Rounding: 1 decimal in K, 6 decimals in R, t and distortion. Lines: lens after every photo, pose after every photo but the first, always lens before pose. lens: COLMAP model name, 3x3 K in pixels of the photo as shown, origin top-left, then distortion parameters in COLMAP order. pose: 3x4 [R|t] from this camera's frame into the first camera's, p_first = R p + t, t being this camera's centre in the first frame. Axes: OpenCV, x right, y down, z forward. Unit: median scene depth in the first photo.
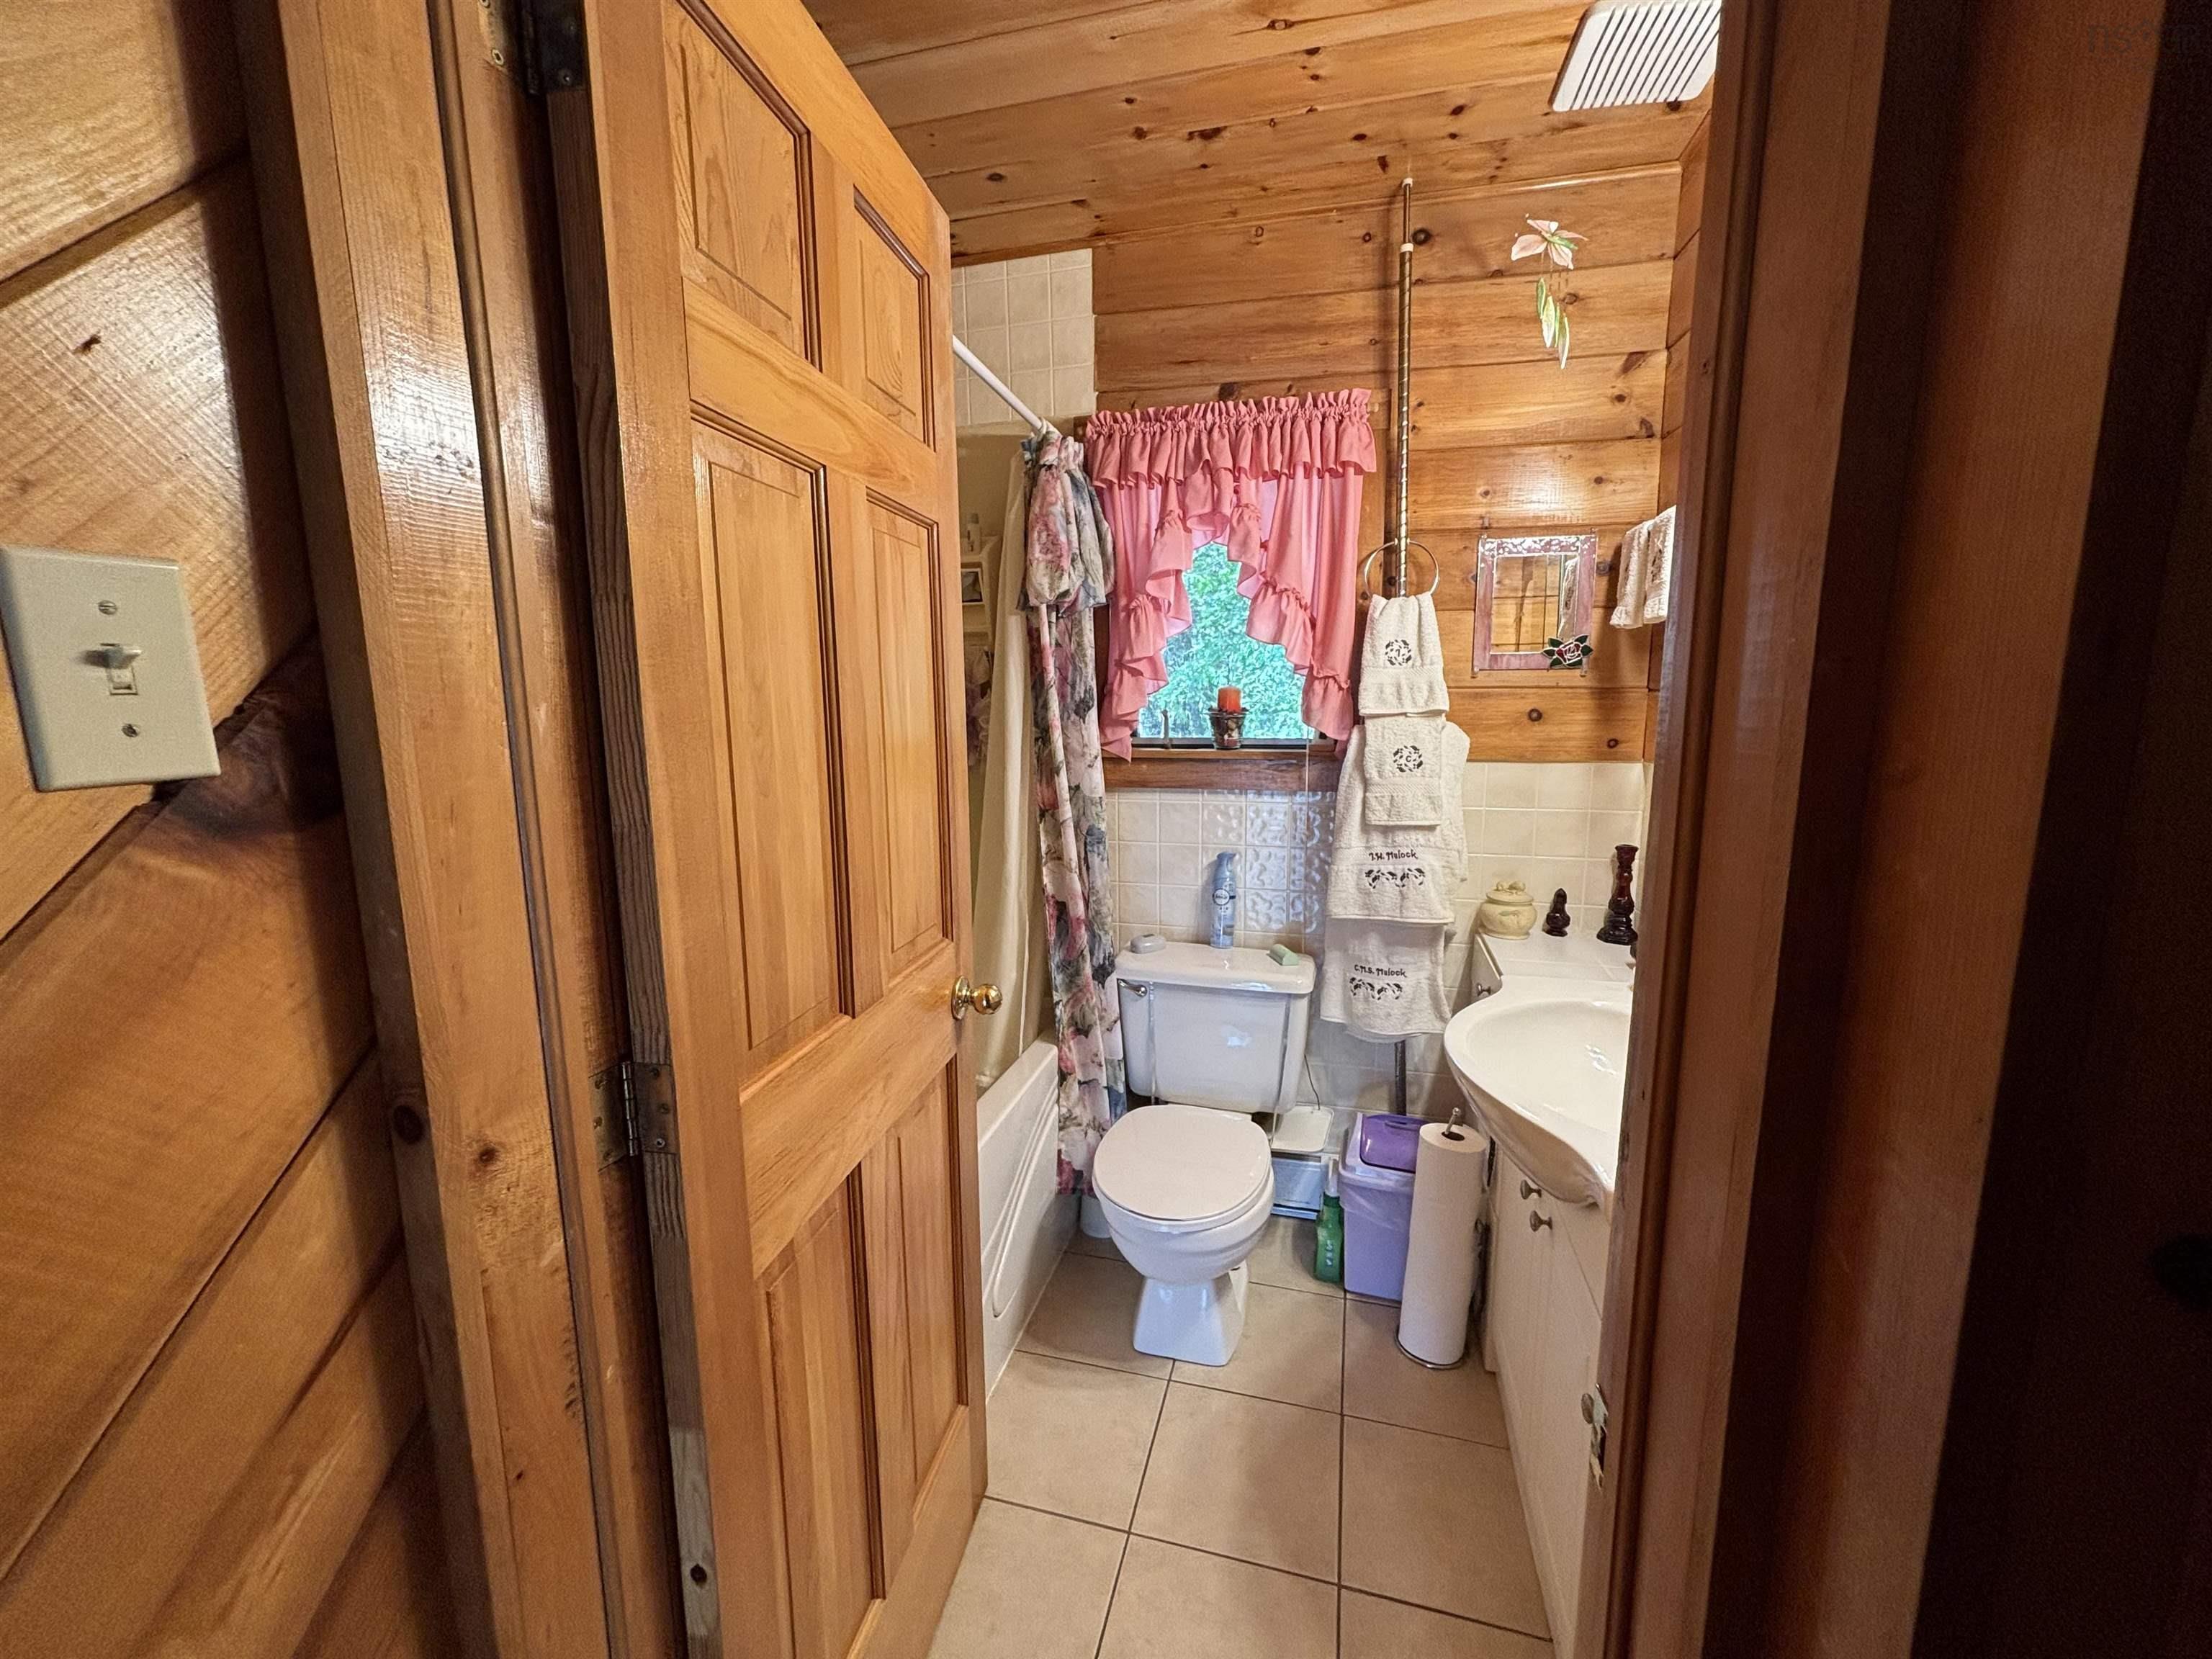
lens RADIAL K [[891.7, 0, 1111.2], [0, 891.7, 830.8], [0, 0, 1]] dist [0.005490, 0.002802]
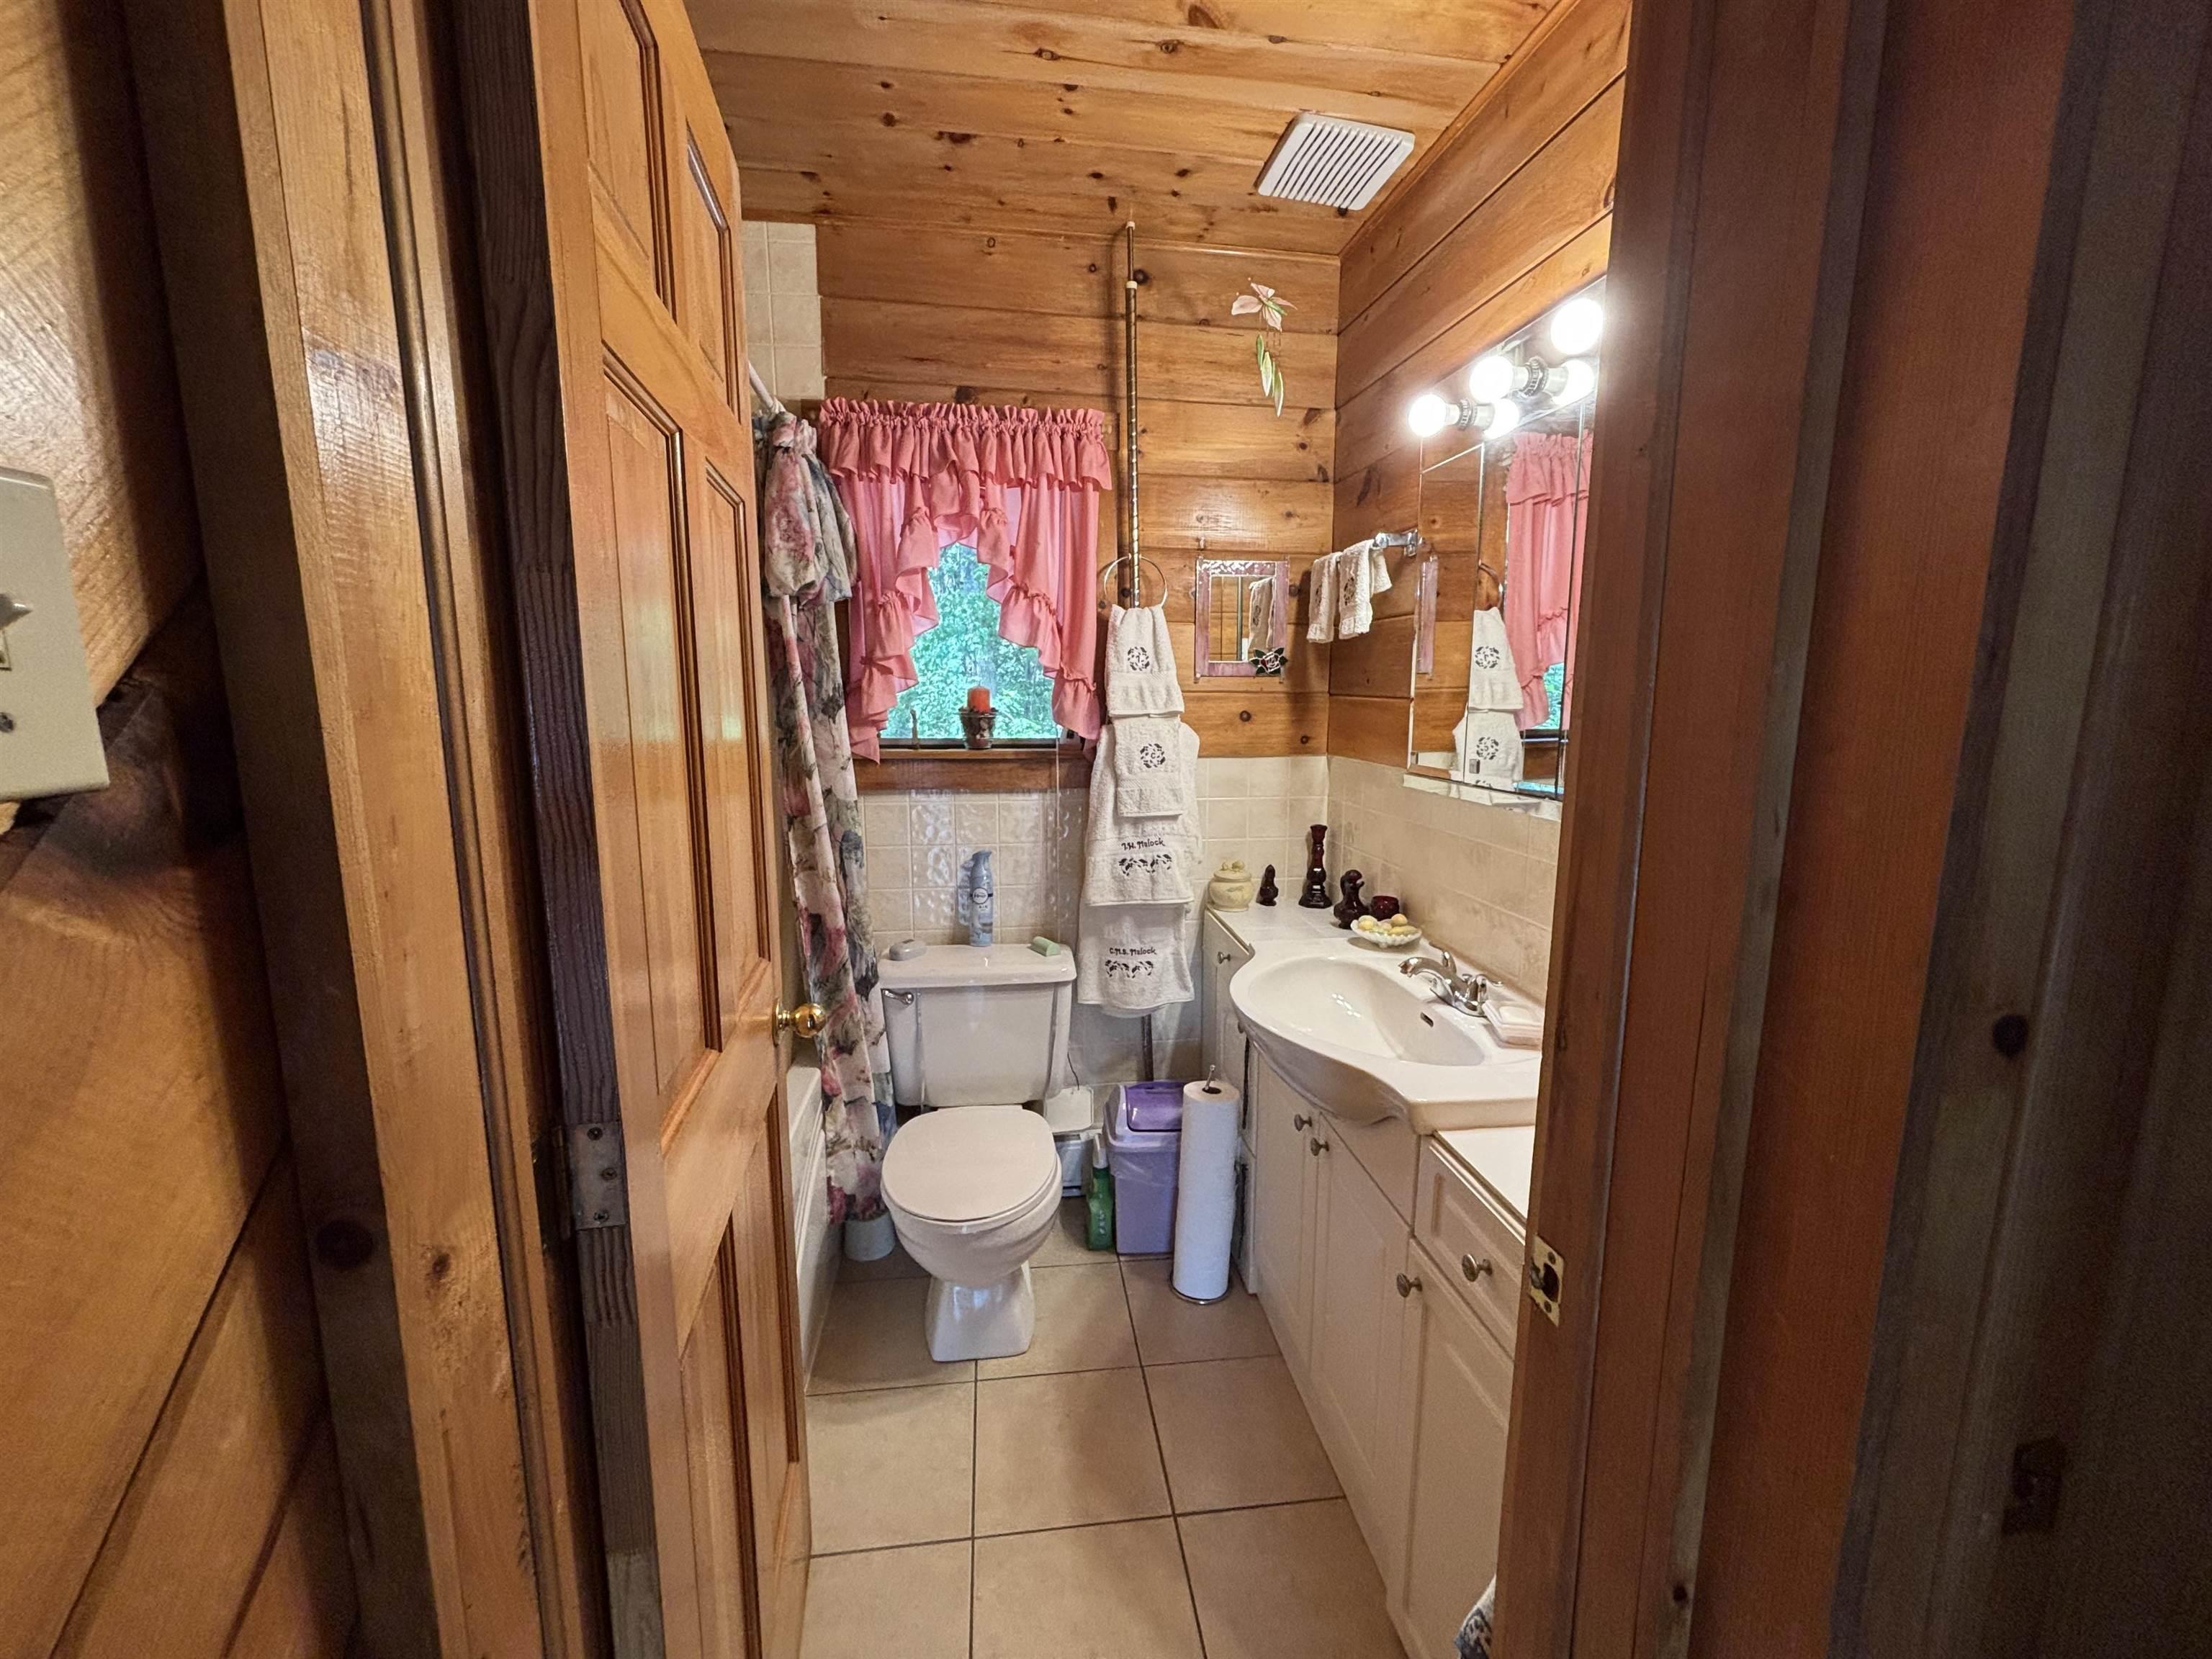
lens RADIAL K [[891.7, 0, 1103.7], [0, 891.7, 831.3], [0, 0, 1]] dist [0.005490, 0.002802]
pose [[0.924333, -0.050848, 0.378185, -0.140255], [0.052158, 0.998616, 0.006785, 0.002170], [-0.378006, 0.013453, 0.925705, 0.013998]]
